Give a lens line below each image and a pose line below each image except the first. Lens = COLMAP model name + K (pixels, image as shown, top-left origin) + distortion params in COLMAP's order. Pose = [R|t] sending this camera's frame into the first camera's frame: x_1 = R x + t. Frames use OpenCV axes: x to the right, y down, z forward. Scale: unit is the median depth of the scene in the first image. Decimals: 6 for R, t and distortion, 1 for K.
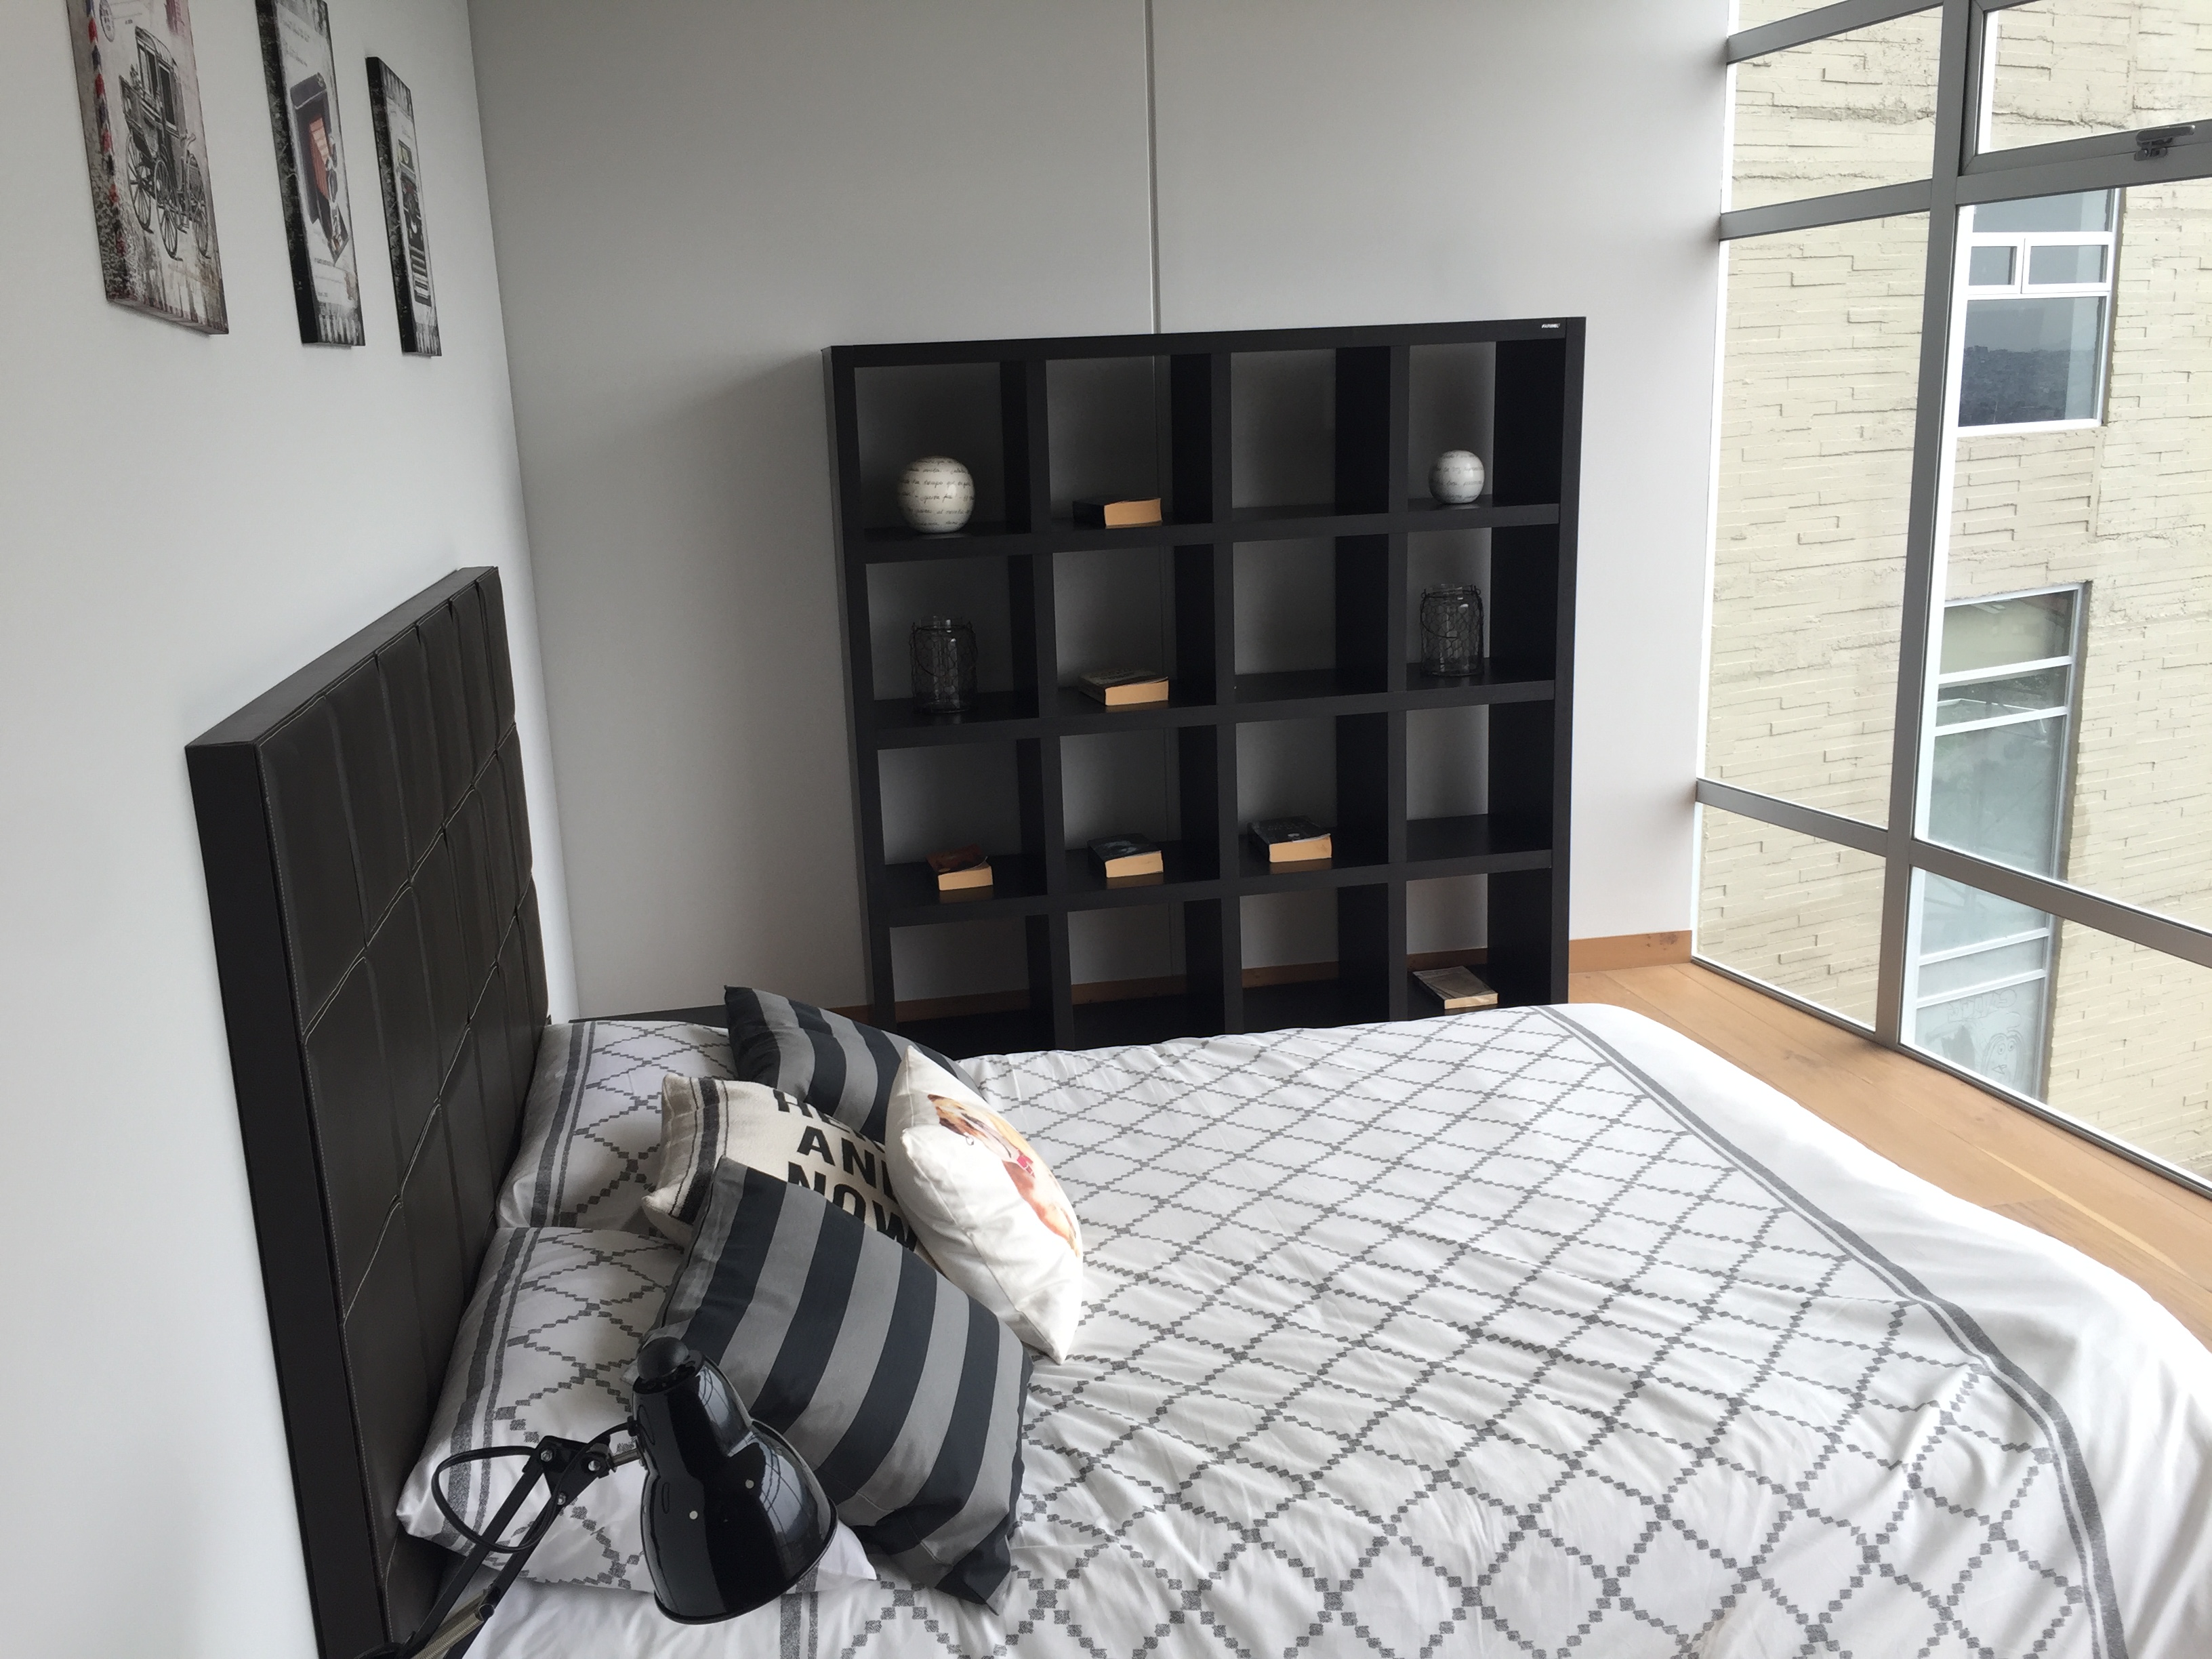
lens RADIAL K [[1883.4, 0, 1106.0], [0, 1883.4, 829.5], [0, 0, 1]] dist [0.066297, -0.087595]
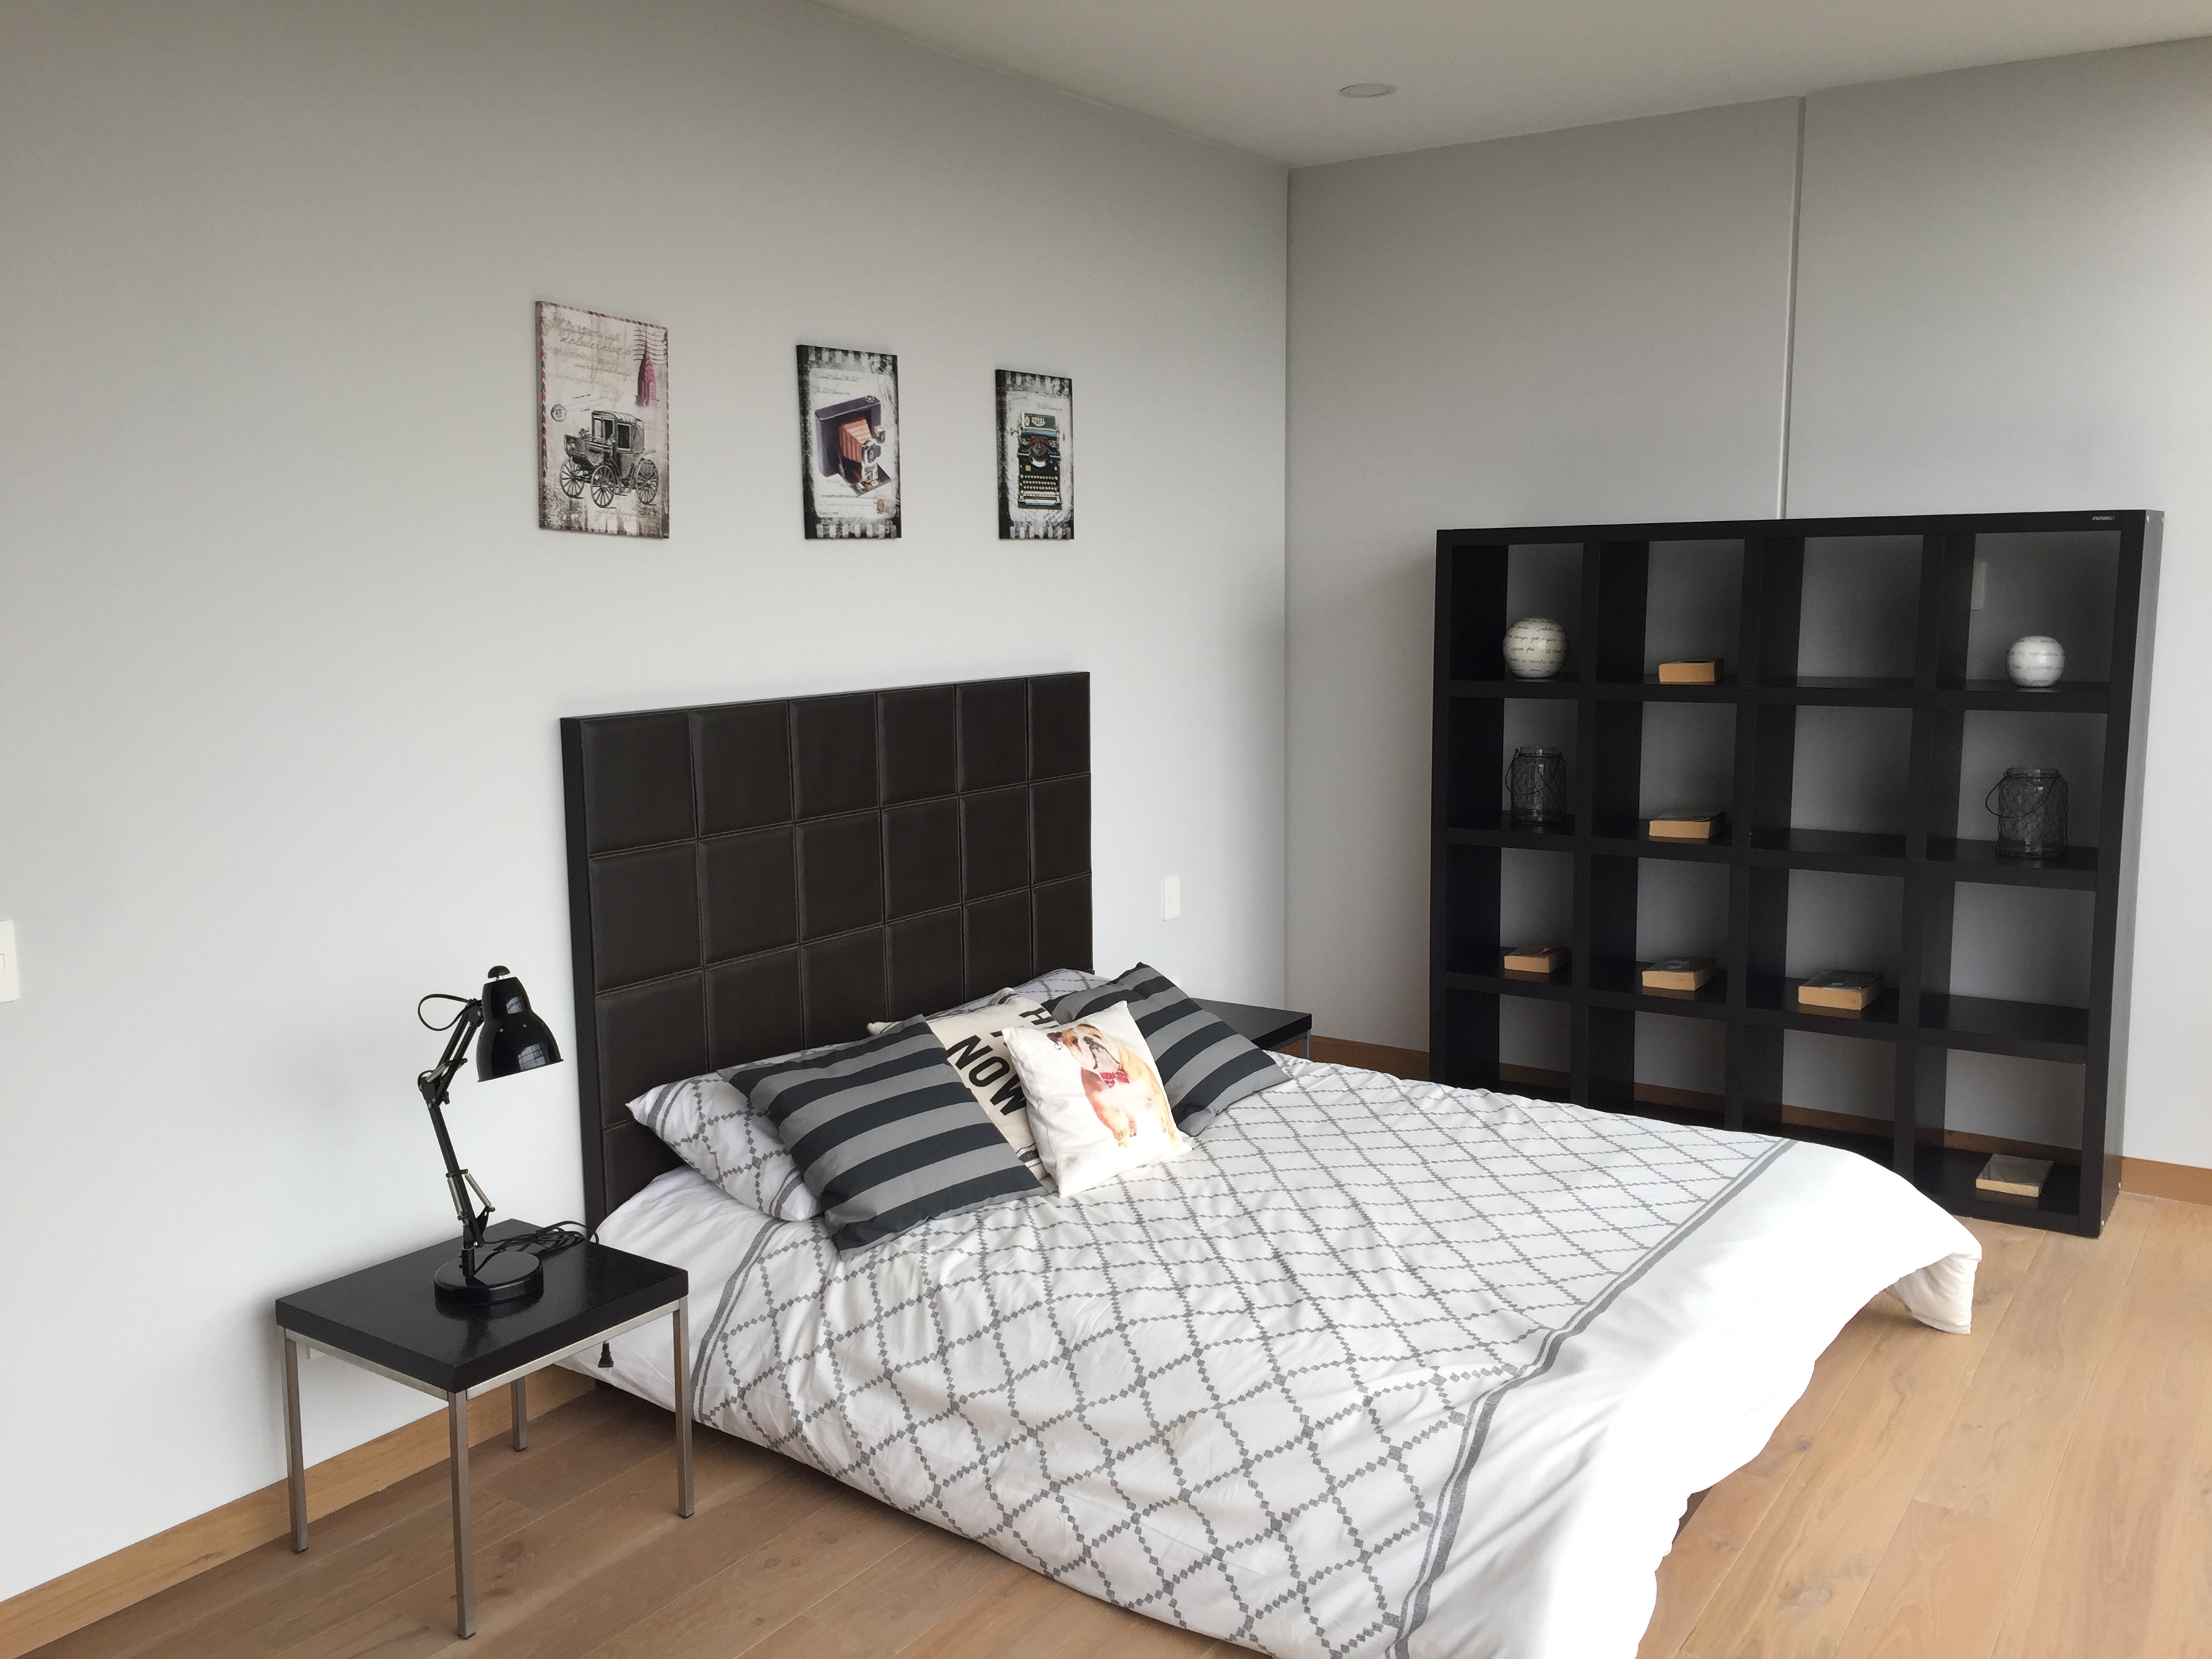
lens RADIAL K [[1883.4, 0, 1106.0], [0, 1883.4, 829.5], [0, 0, 1]] dist [0.066297, -0.087595]
pose [[0.709658, 0.125763, -0.693231, 1.183562], [-0.176879, 0.984229, -0.002515, -0.016529], [0.681982, 0.124403, 0.720711, -0.132704]]
